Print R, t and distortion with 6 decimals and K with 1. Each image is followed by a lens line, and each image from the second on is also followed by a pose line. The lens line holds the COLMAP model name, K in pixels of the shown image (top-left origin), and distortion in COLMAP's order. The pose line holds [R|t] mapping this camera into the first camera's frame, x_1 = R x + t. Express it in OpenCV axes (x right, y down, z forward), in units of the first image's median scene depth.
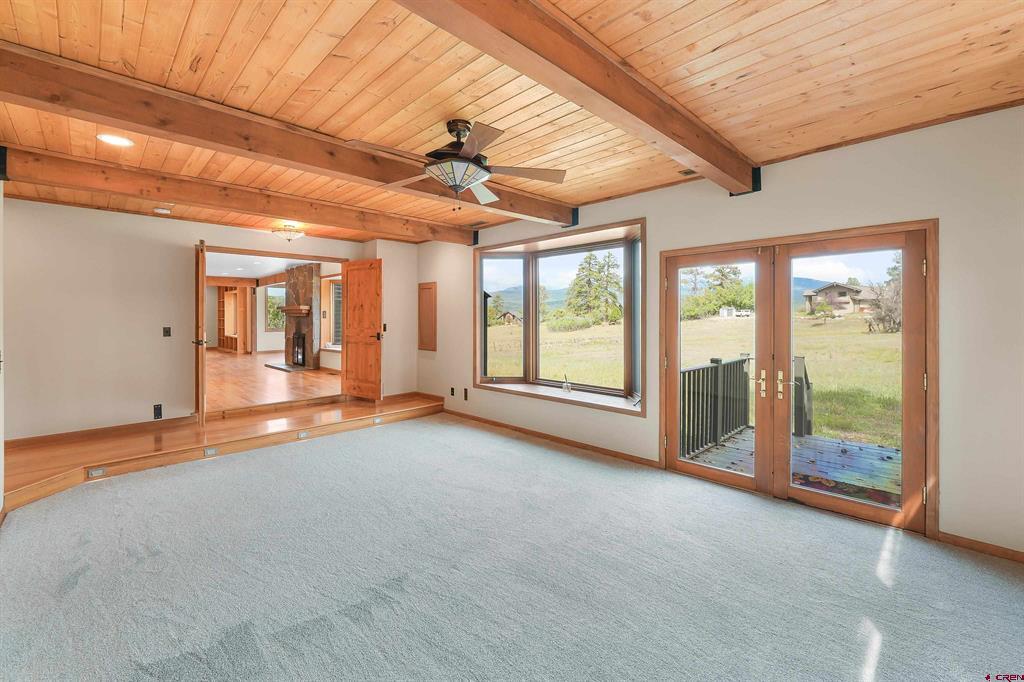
lens RADIAL K [[433.3, 0, 520.2], [0, 433.3, 318.7], [0, 0, 1]] dist [-0.002582, -0.000810]
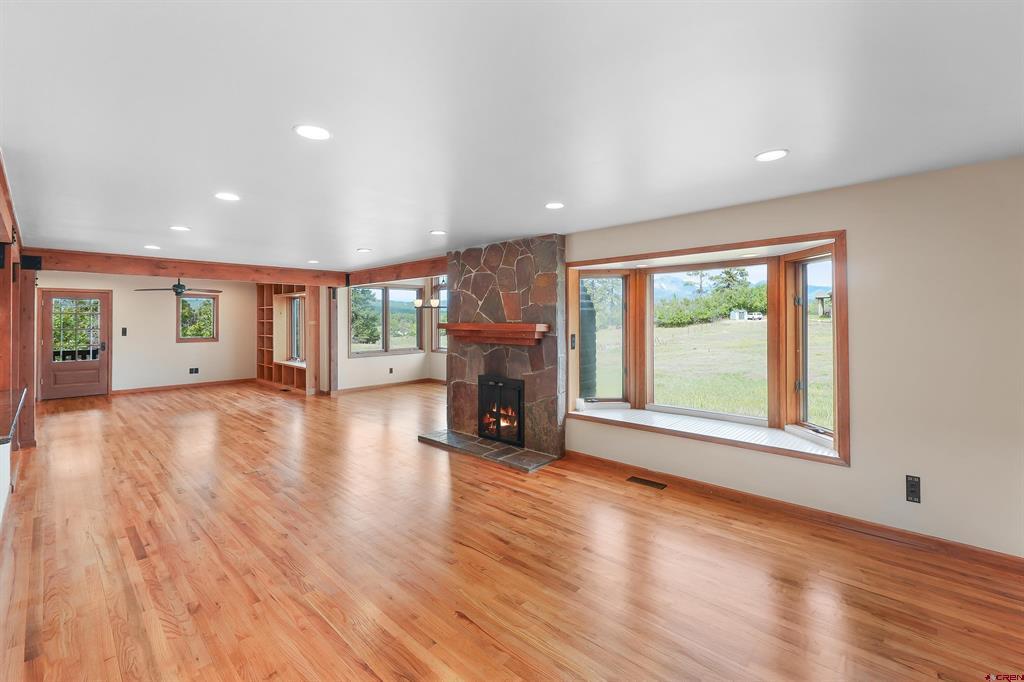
lens RADIAL K [[433.3, 0, 519.4], [0, 433.3, 320.8], [0, 0, 1]] dist [-0.002582, -0.000810]
pose [[0.998706, -0.002445, 0.050800, -0.343868], [0.002438, 0.999997, 0.000188, -0.021310], [-0.050801, -0.000064, 0.998709, 0.334423]]
